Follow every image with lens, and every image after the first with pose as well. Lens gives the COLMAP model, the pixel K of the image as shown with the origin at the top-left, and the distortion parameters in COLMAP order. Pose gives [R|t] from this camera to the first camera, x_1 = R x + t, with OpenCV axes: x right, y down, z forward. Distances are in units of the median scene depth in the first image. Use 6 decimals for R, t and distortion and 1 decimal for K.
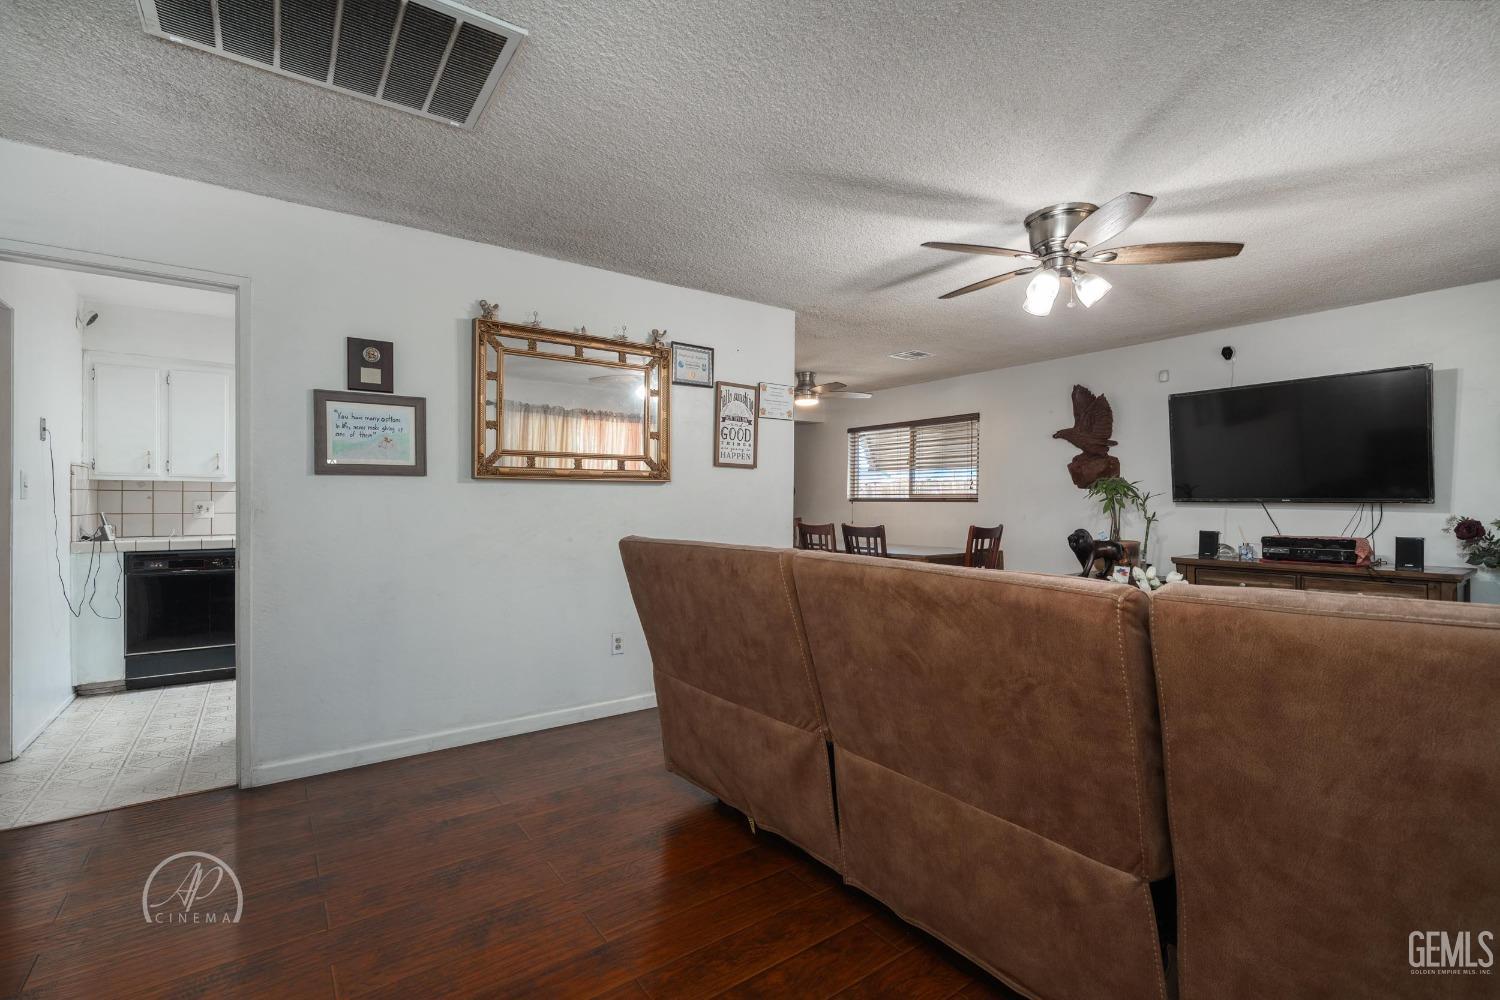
lens RADIAL K [[675.6, 0, 744.5], [0, 675.6, 500.9], [0, 0, 1]] dist [-0.000247, 0.000439]
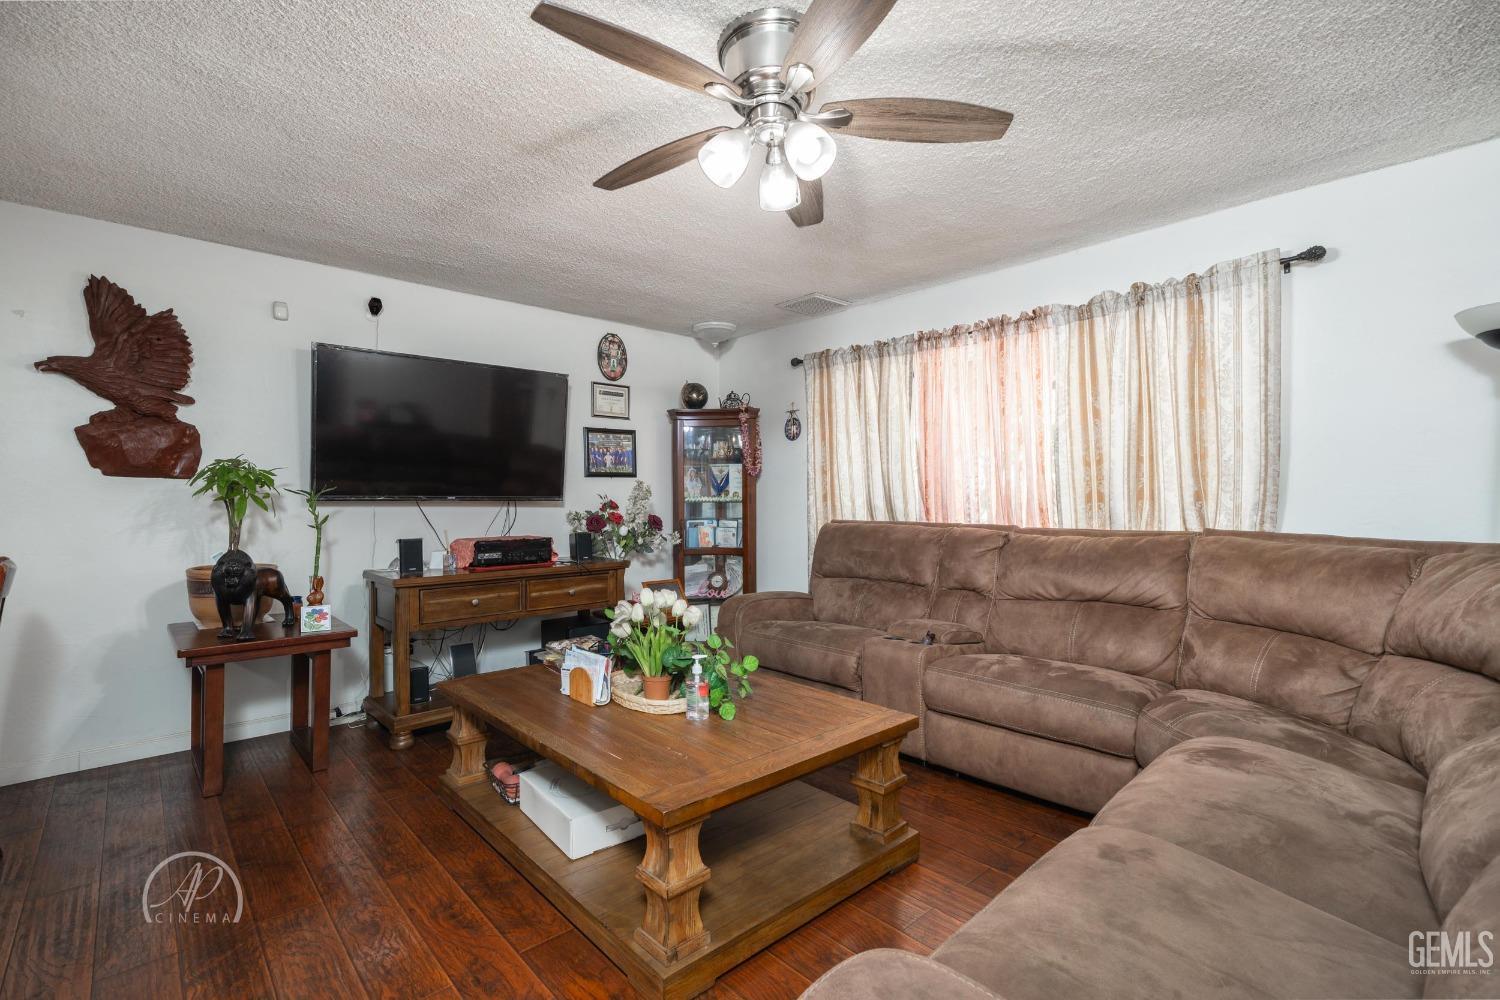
lens RADIAL K [[675.6, 0, 742.7], [0, 675.6, 505.0], [0, 0, 1]] dist [-0.000247, 0.000439]
pose [[-0.119872, -0.010415, 0.992735, -0.093589], [0.001827, 0.999941, 0.010712, -0.000578], [-0.992788, 0.003097, -0.119846, 0.626358]]
